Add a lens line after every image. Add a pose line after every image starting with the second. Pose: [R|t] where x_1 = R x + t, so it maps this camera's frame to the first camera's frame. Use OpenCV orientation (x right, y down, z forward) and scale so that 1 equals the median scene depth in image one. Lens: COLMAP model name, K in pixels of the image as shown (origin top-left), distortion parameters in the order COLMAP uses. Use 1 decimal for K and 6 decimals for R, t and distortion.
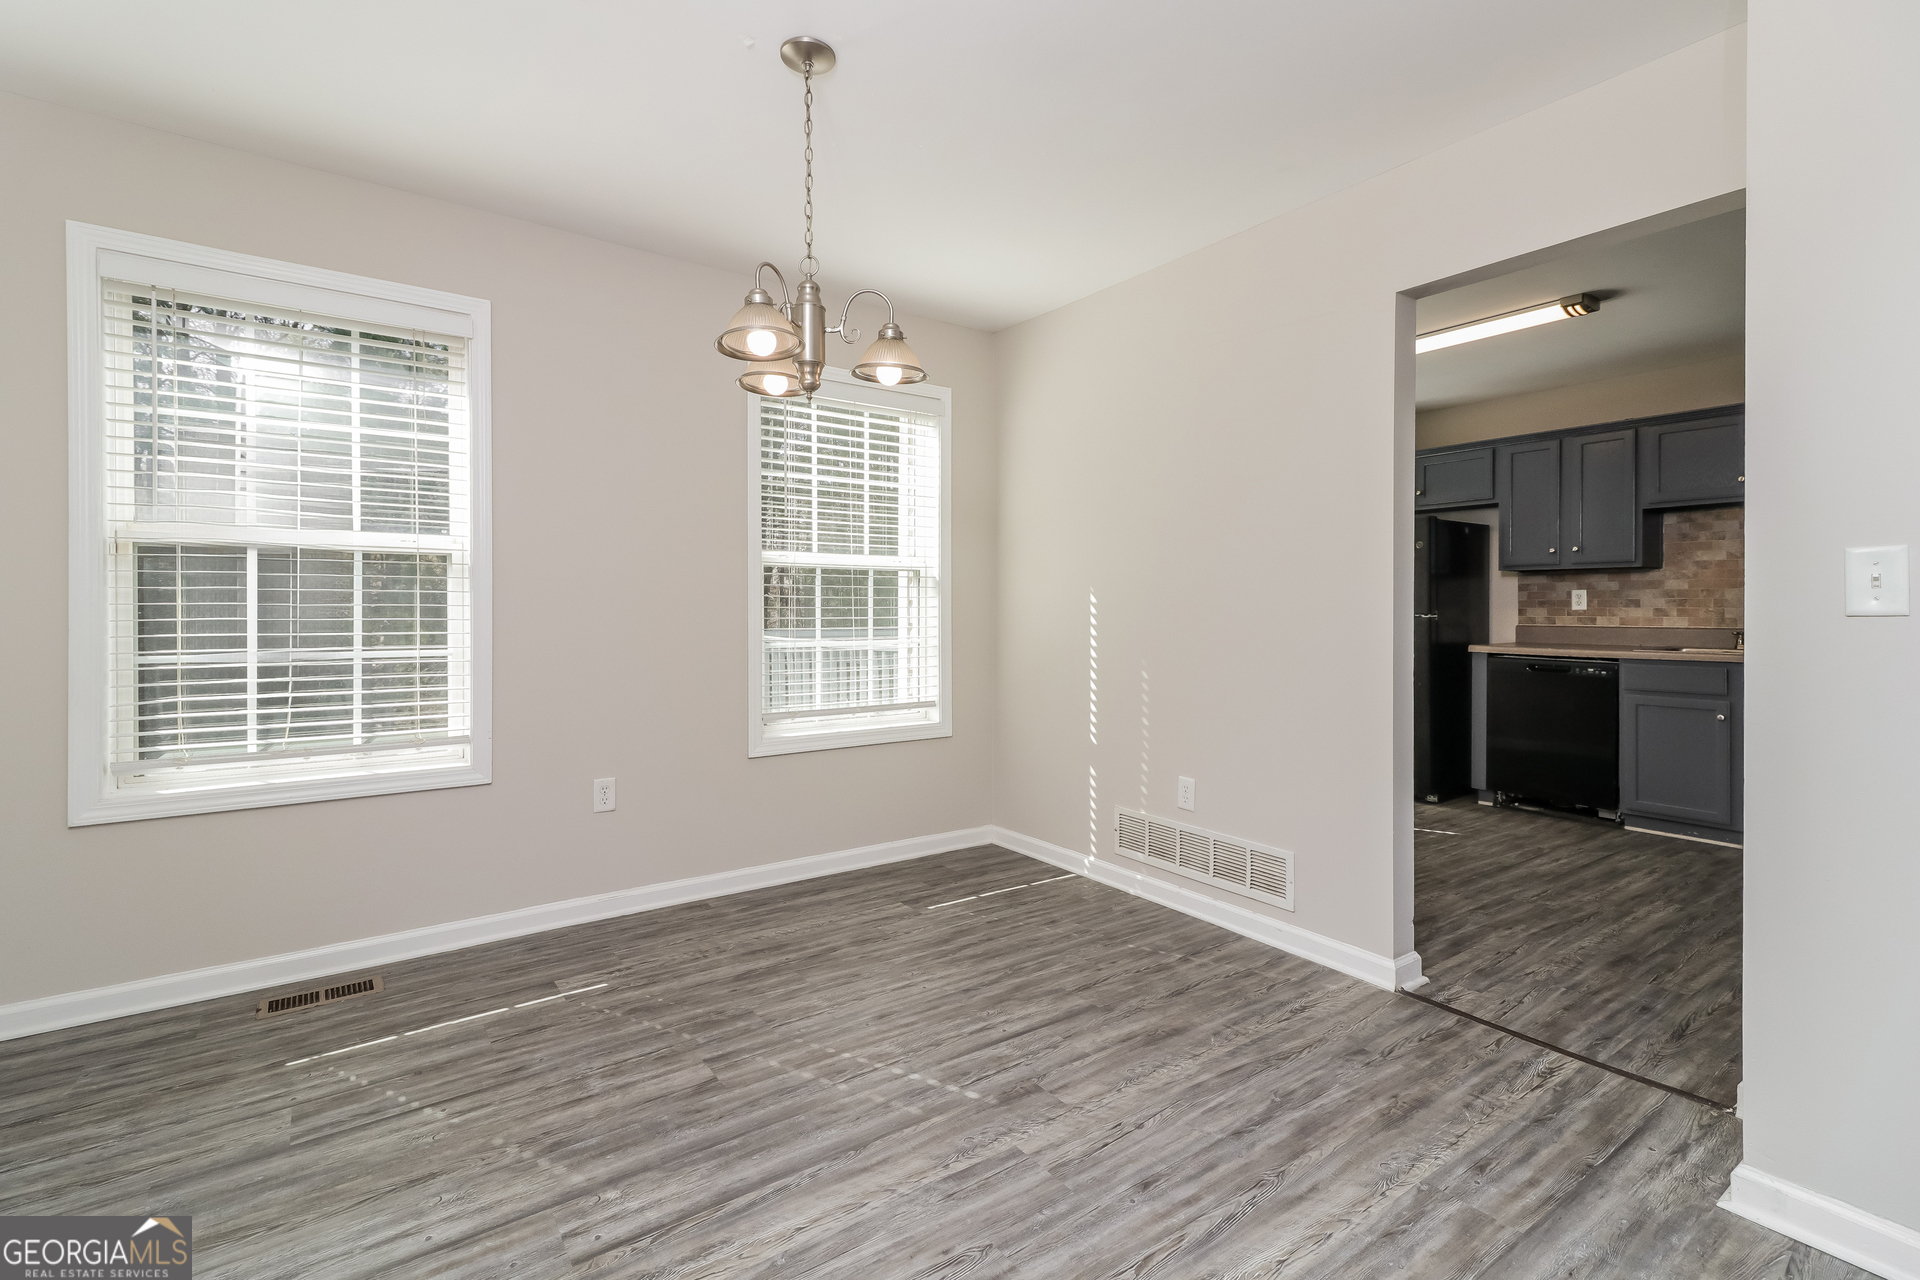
lens RADIAL K [[880.1, 0, 922.1], [0, 880.1, 612.4], [0, 0, 1]] dist [0.014775, -0.004561]
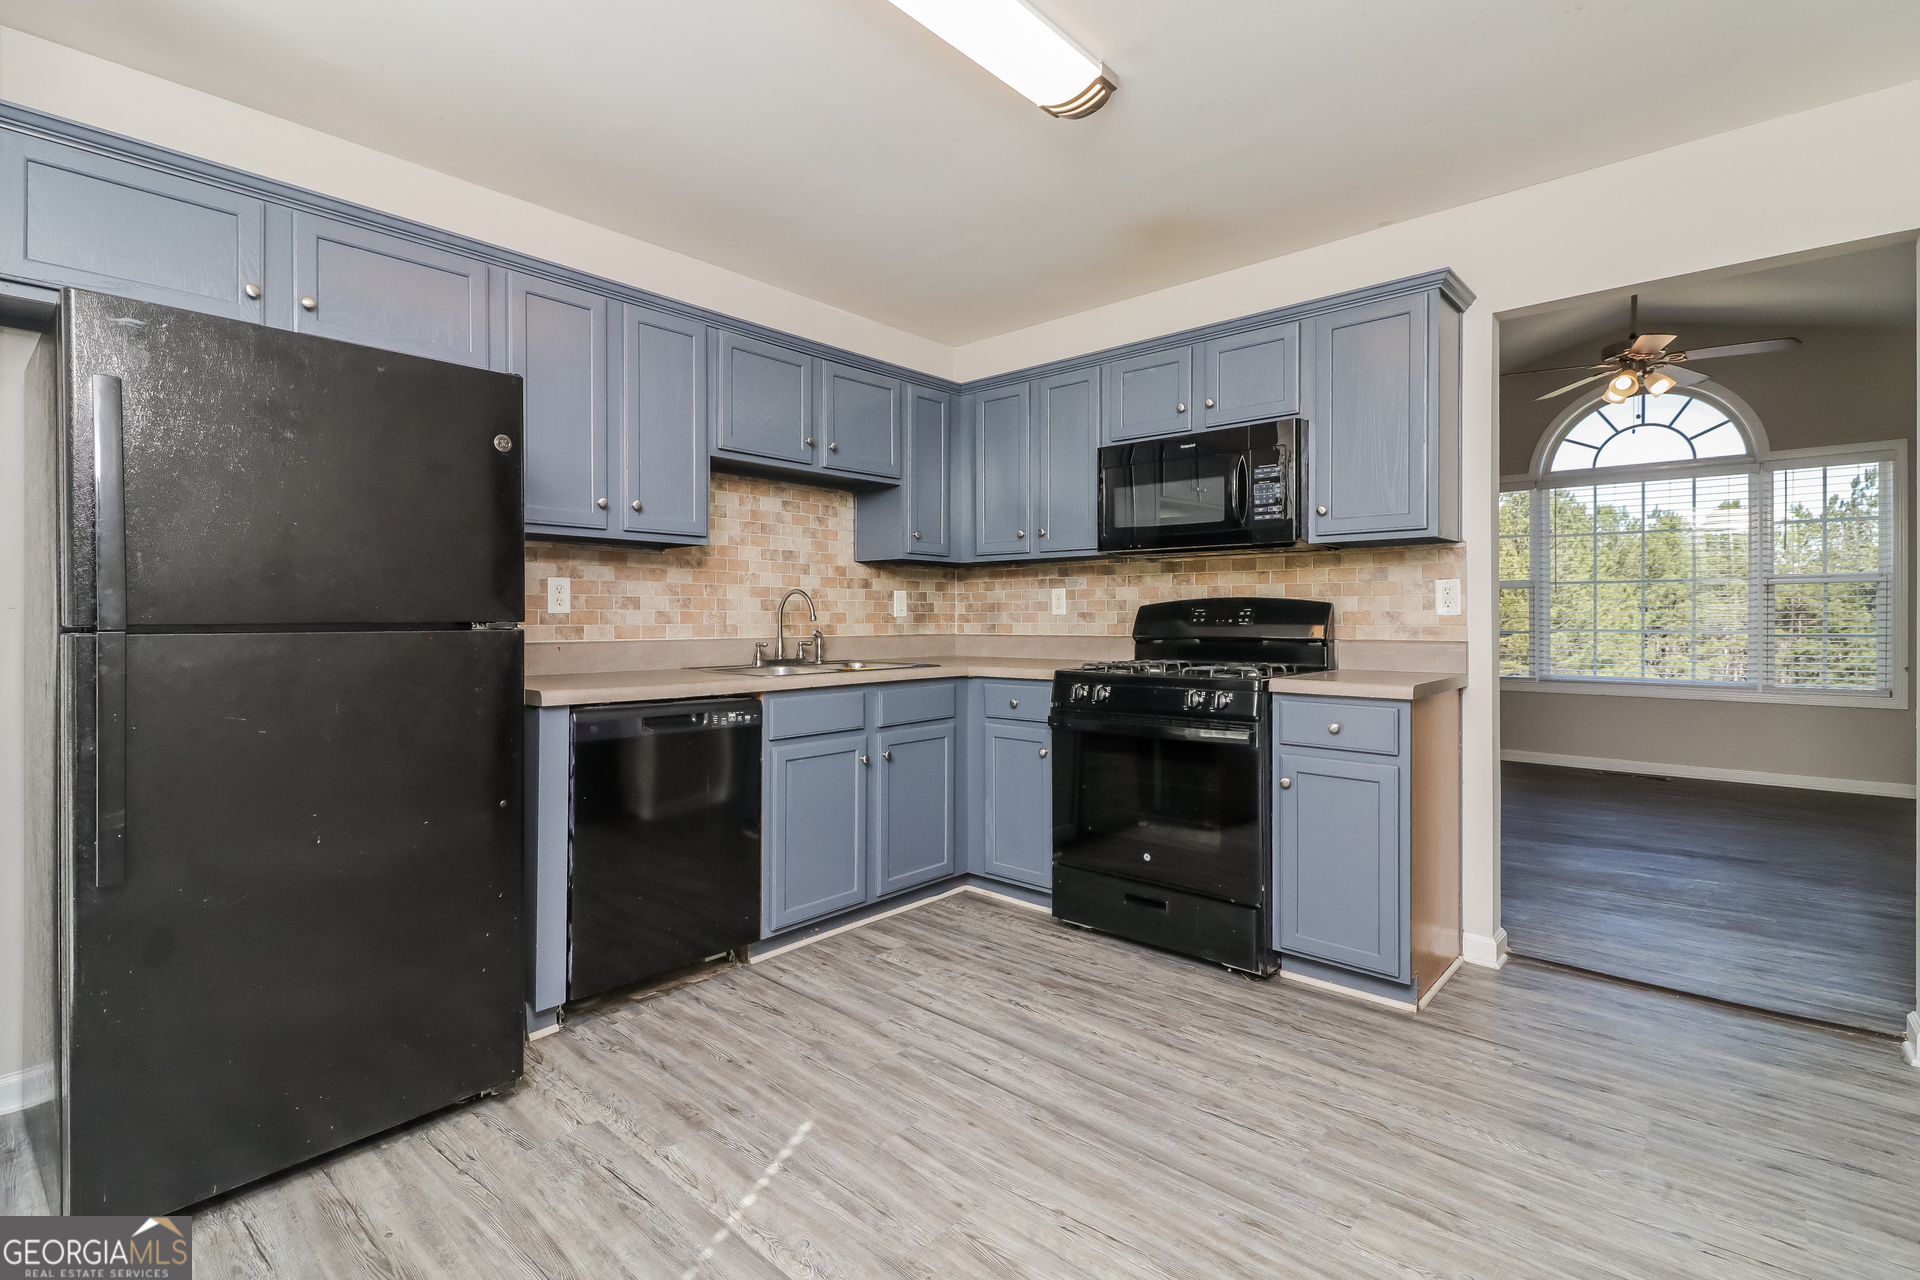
lens RADIAL K [[880.1, 0, 956.9], [0, 880.1, 620.4], [0, 0, 1]] dist [0.014775, -0.004561]
pose [[-0.245288, -0.003840, 0.969443, 0.147073], [-0.001008, 0.999993, 0.003706, -0.000492], [-0.969450, -0.000068, -0.245290, 0.952967]]
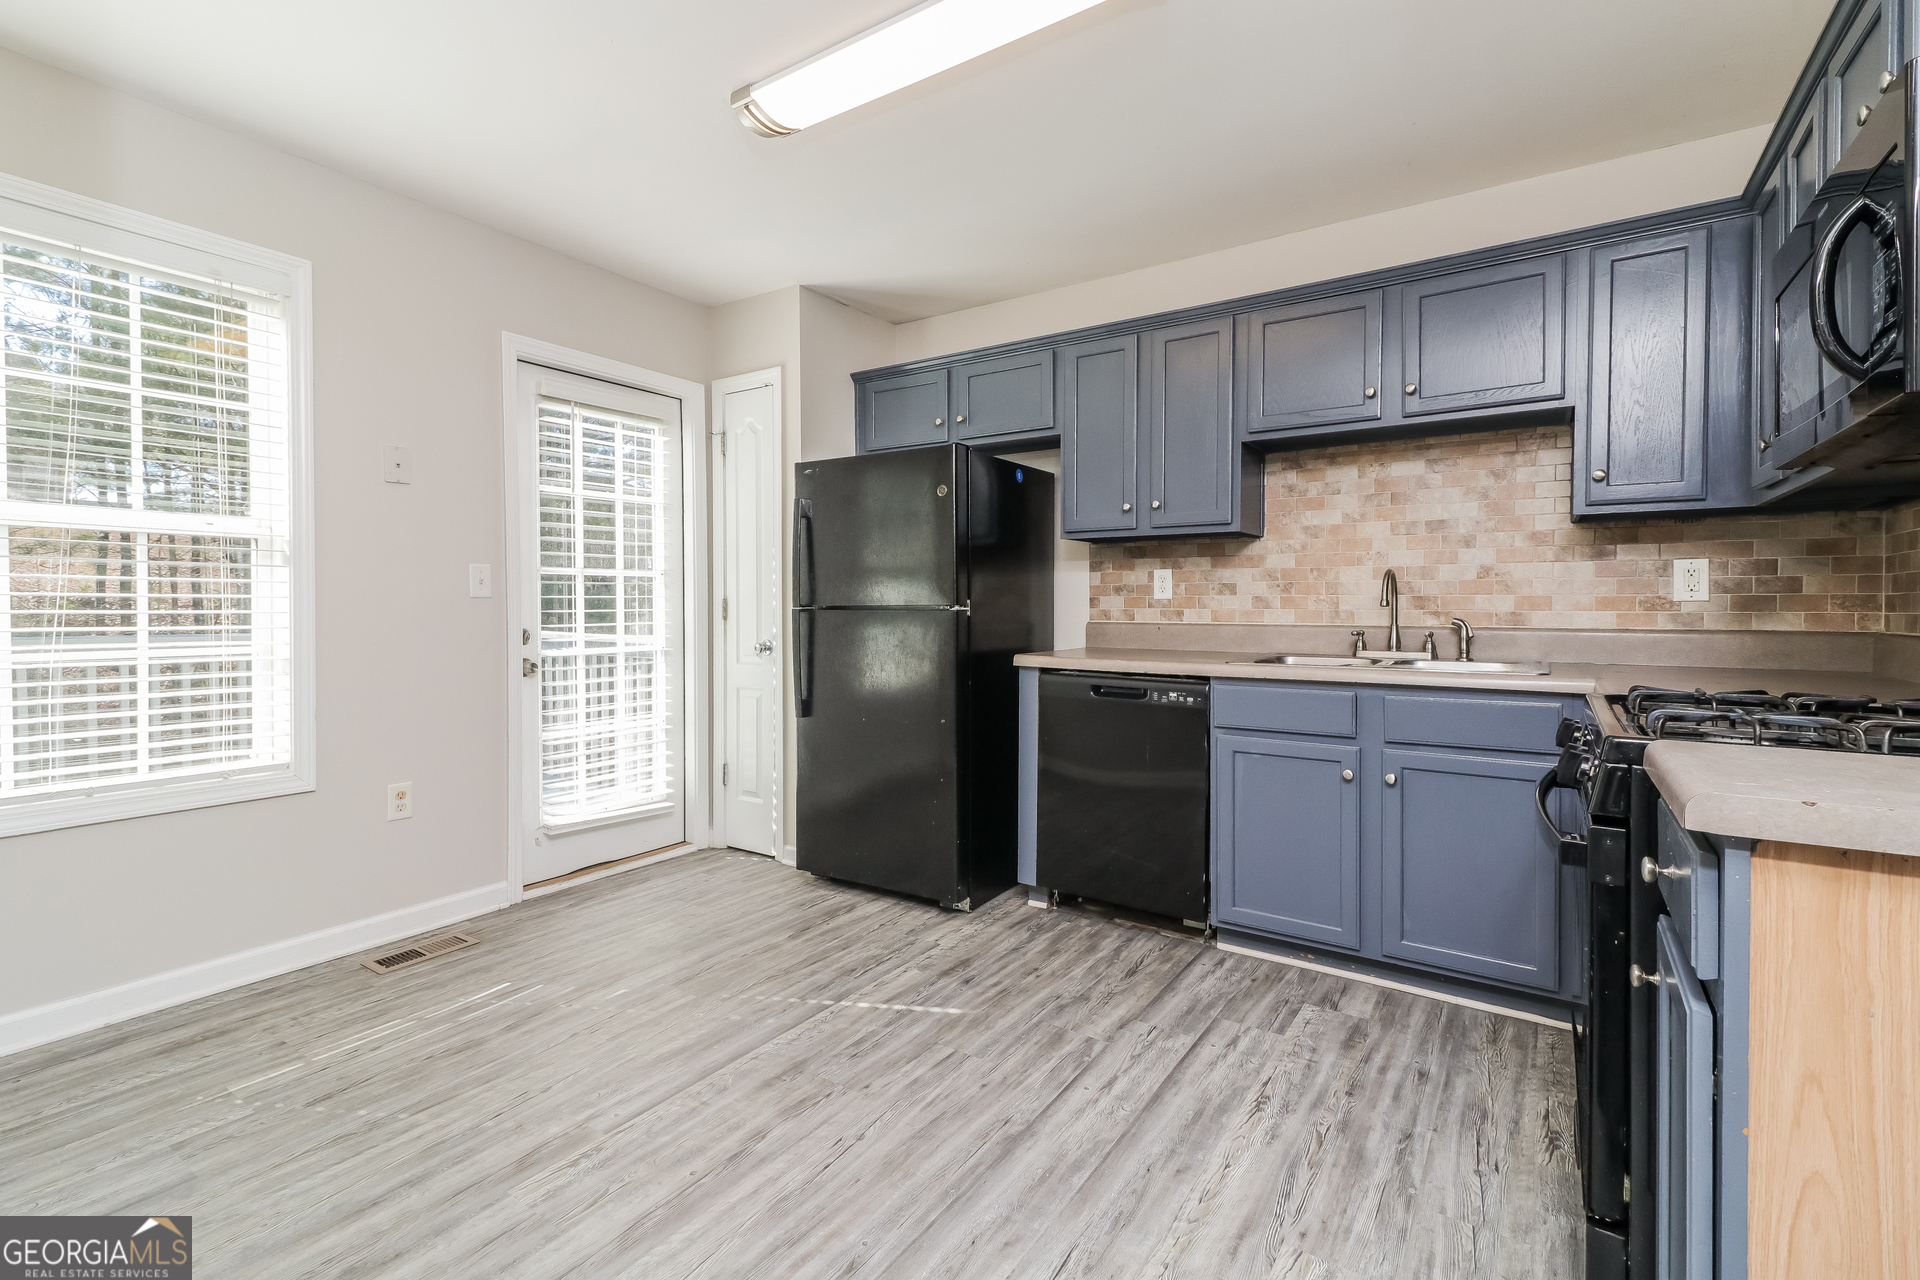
lens RADIAL K [[880.1, 0, 945.7], [0, 880.1, 615.0], [0, 0, 1]] dist [0.014775, -0.004561]
pose [[0.931273, -0.003013, 0.364310, 0.366319], [-0.001225, 0.999934, 0.011402, 0.002077], [-0.364320, -0.011065, 0.931208, 0.464758]]
